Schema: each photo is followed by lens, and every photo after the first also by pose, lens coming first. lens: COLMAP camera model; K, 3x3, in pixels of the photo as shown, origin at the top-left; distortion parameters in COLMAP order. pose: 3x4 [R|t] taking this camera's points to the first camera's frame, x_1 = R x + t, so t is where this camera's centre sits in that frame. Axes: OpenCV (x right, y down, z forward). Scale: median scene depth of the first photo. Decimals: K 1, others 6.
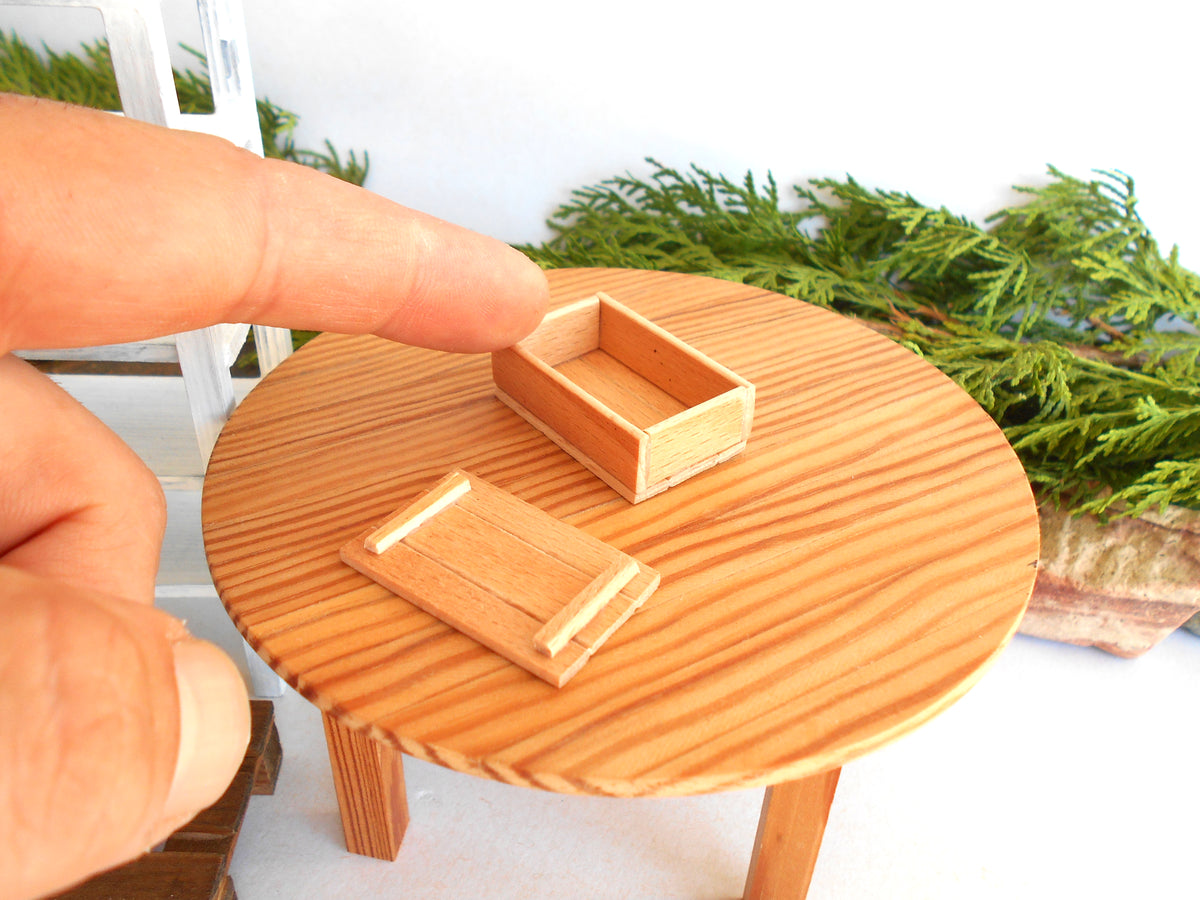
lens RADIAL K [[1042.3, 0, 592.5], [0, 1042.3, 453.0], [0, 0, 1]] dist [-0.010742, 0.012974]
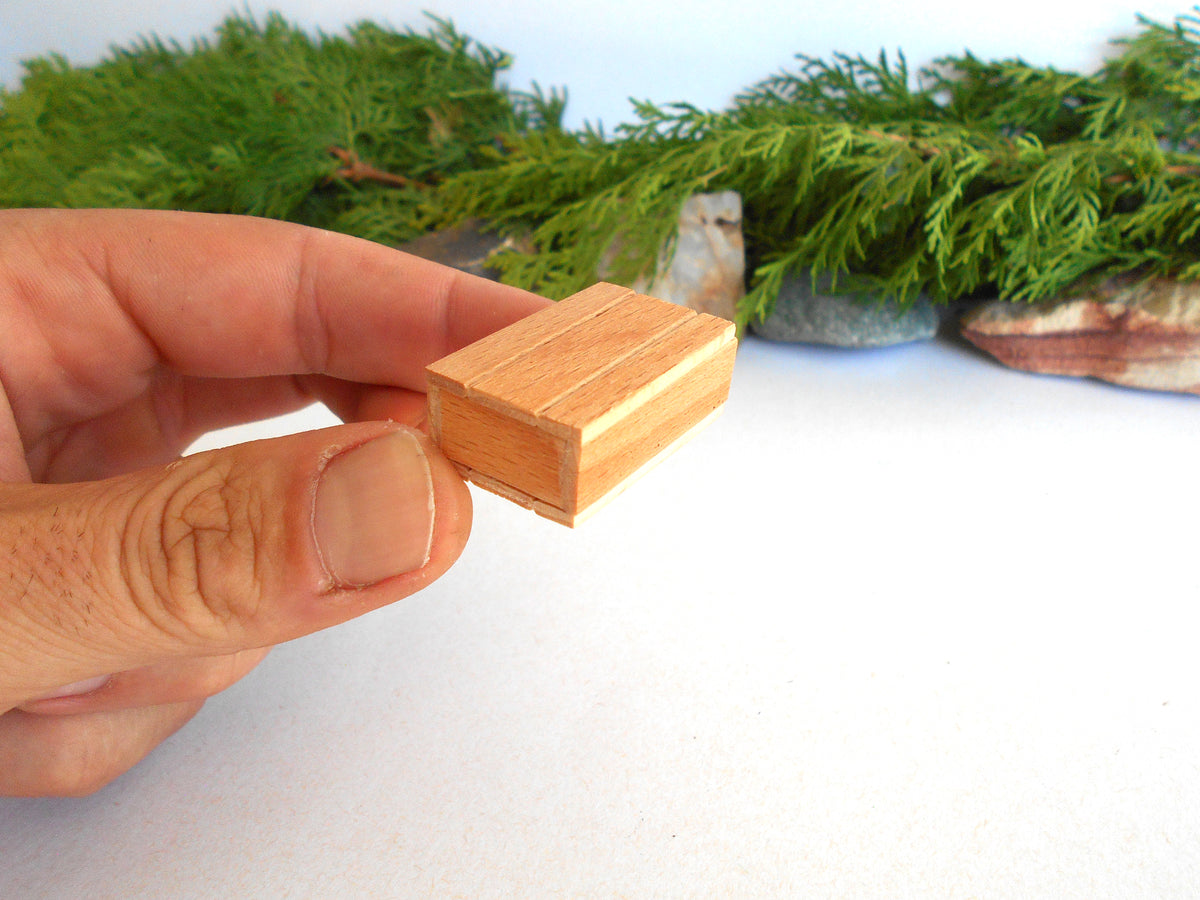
lens RADIAL K [[1024.5, 0, 600.0], [0, 1024.5, 450.0], [0, 0, 1]] dist [-0.026451, 0.015939]
pose [[0.990920, -0.045758, -0.126429, -0.049100], [0.033443, 0.994638, -0.097864, 0.308749], [0.130229, 0.092747, 0.987136, -0.186037]]
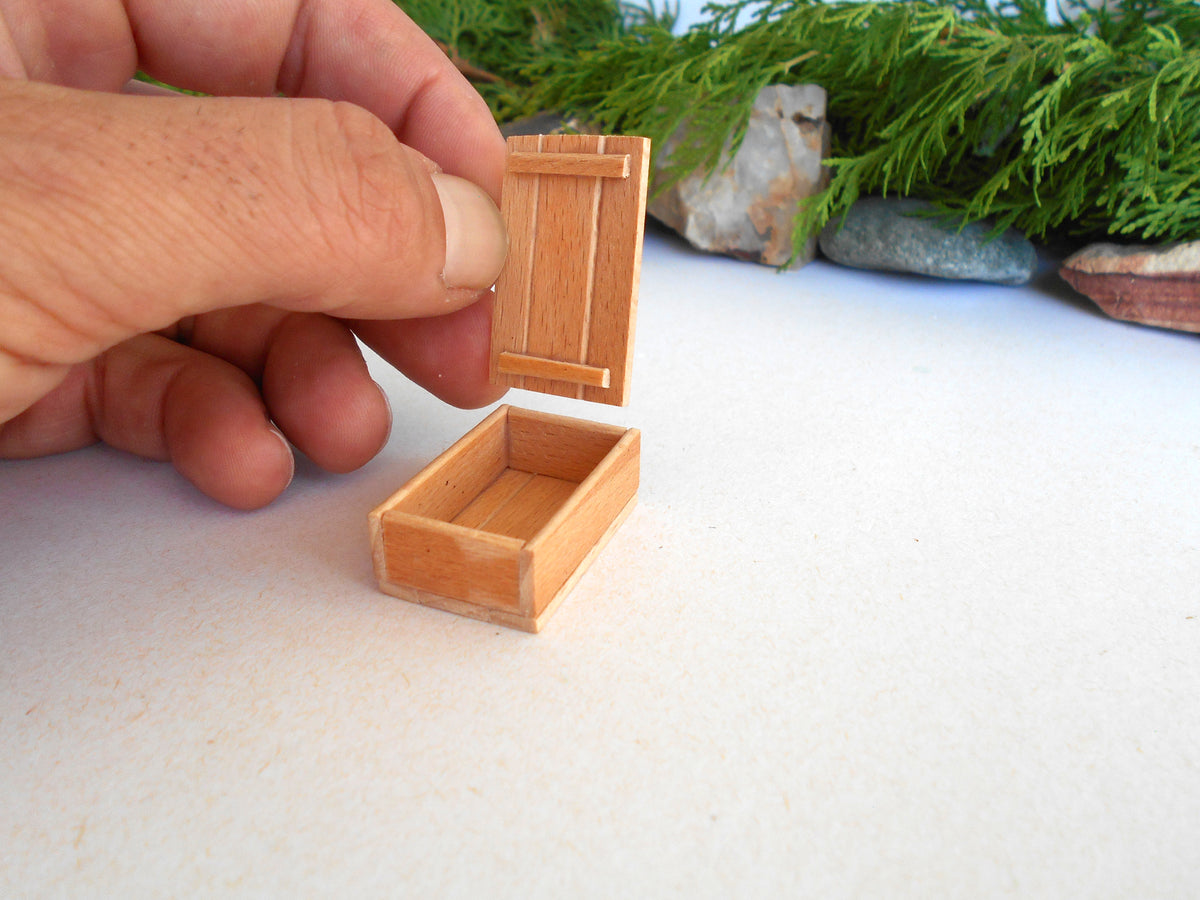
lens RADIAL K [[1024.5, 0, 600.0], [0, 1024.5, 450.0], [0, 0, 1]] dist [-0.026451, 0.015939]
pose [[0.955347, 0.109005, -0.274645, 0.080789], [-0.156037, 0.975413, -0.155636, 0.465386], [0.250928, 0.191541, 0.948866, -0.016911]]
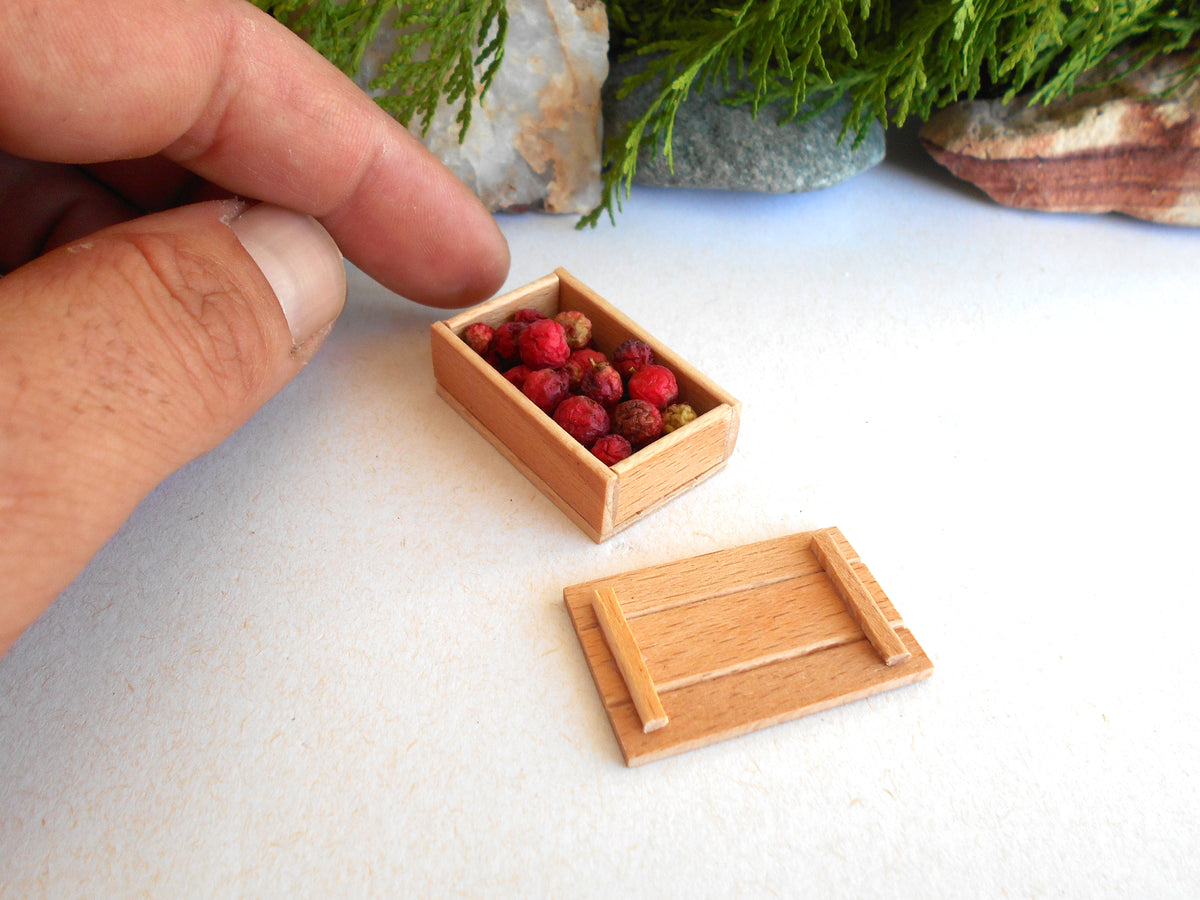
lens RADIAL K [[1031.7, 0, 598.4], [0, 1031.7, 449.6], [0, 0, 1]] dist [-0.015178, 0.008441]
pose [[0.953868, -0.204340, 0.219959, -0.236161], [0.165378, 0.969085, 0.183097, 0.109304], [-0.250573, -0.138274, 0.958172, 0.286580]]
